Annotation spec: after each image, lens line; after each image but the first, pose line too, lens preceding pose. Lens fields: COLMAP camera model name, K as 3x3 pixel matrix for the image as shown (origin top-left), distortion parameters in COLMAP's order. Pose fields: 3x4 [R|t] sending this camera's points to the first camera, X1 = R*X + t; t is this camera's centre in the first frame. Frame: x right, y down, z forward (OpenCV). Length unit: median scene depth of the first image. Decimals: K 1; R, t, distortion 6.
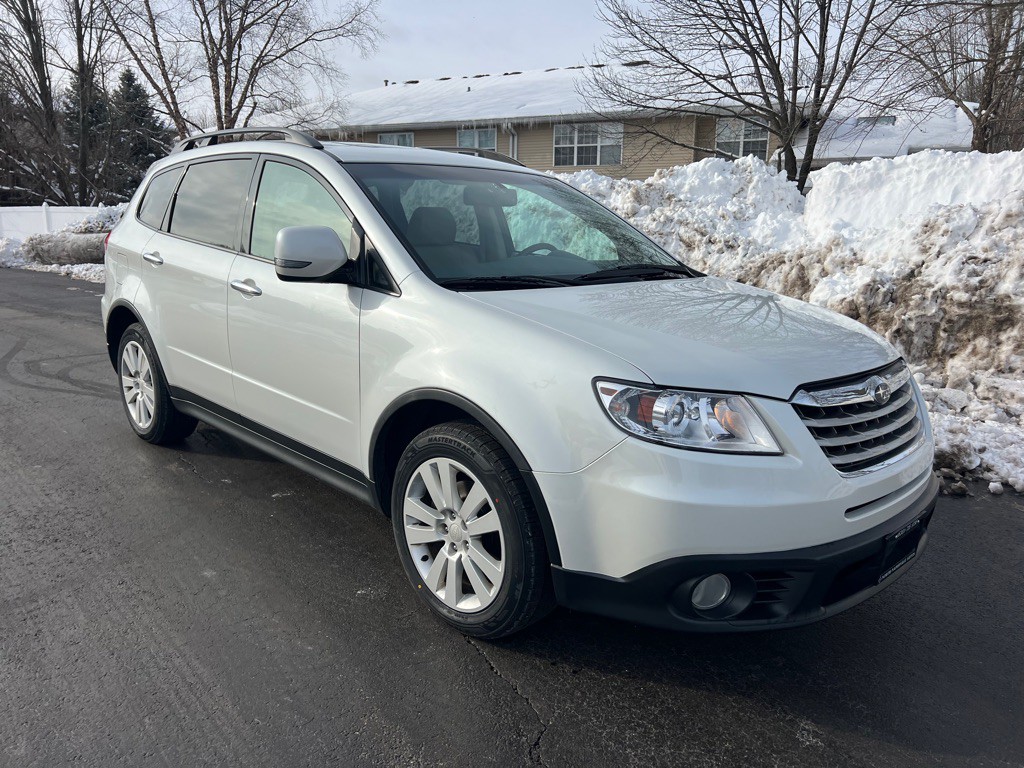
lens RADIAL K [[773.0, 0, 506.4], [0, 773.0, 388.9], [0, 0, 1]] dist [0.045862, -0.052469]
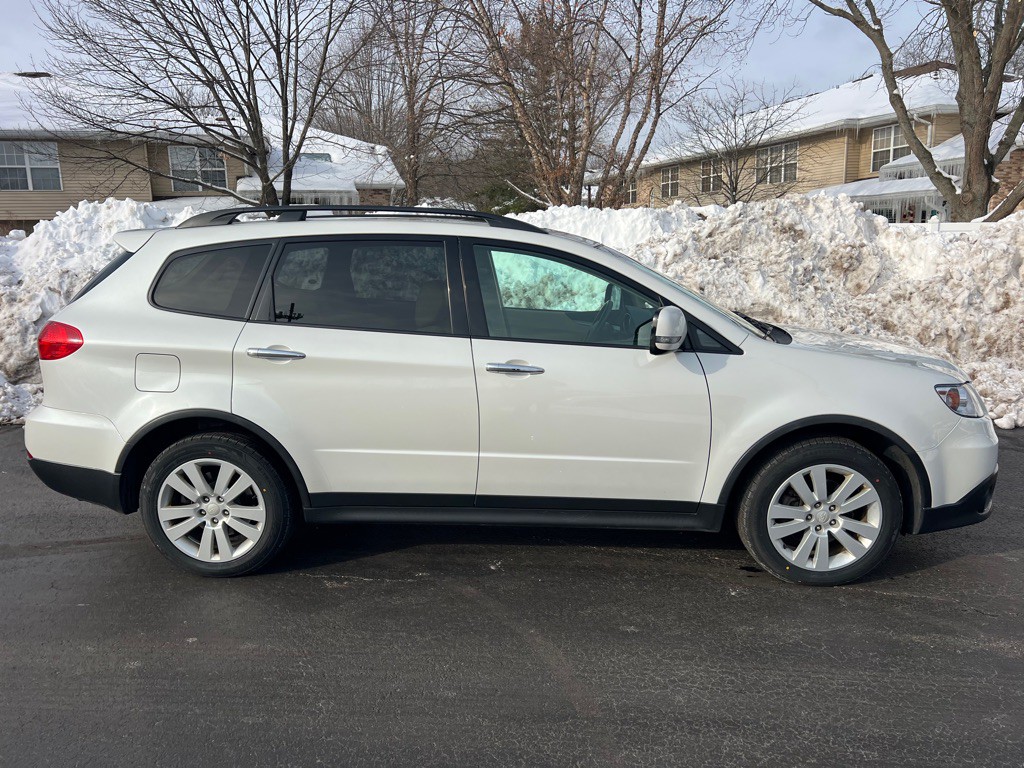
lens RADIAL K [[773.0, 0, 508.7], [0, 773.0, 395.6], [0, 0, 1]] dist [0.045862, -0.052469]
pose [[0.717673, -0.161989, 0.677277, -0.604374], [0.173713, 0.983467, 0.051149, -0.086707], [-0.674366, 0.080944, 0.733948, 0.145601]]
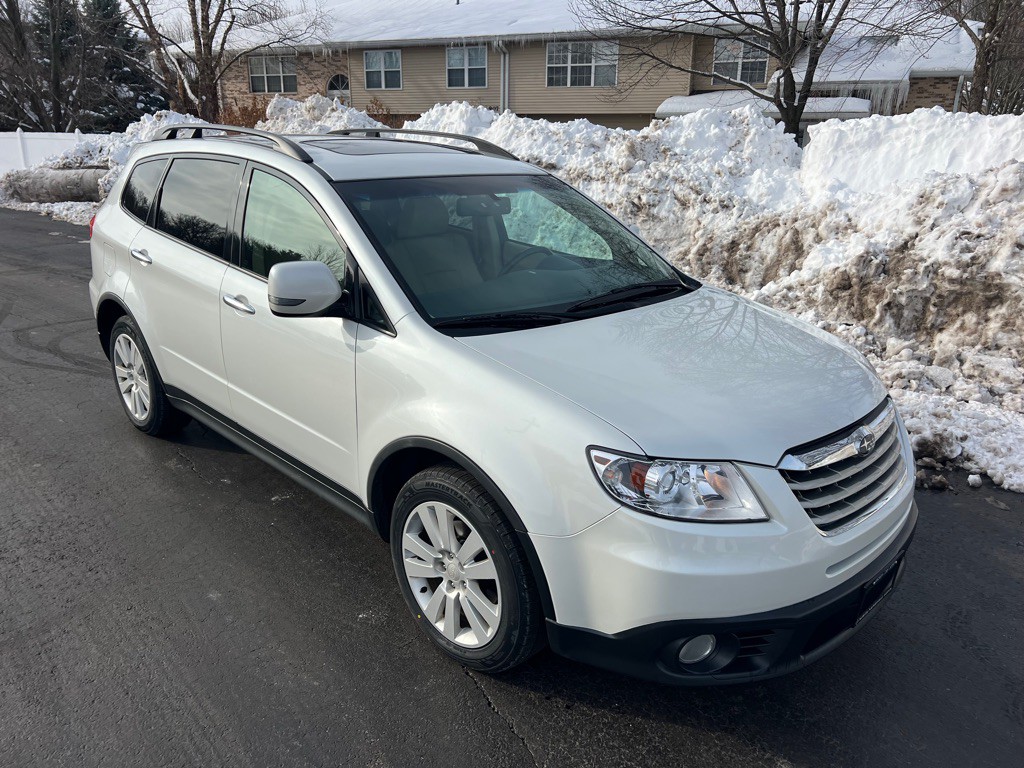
lens RADIAL K [[773.0, 0, 510.6], [0, 773.0, 385.8], [0, 0, 1]] dist [0.045862, -0.052469]
pose [[0.999869, -0.004508, 0.015566, -0.001803], [0.002915, 0.994894, 0.100884, -0.072828], [-0.015941, -0.100825, 0.994776, -0.003736]]
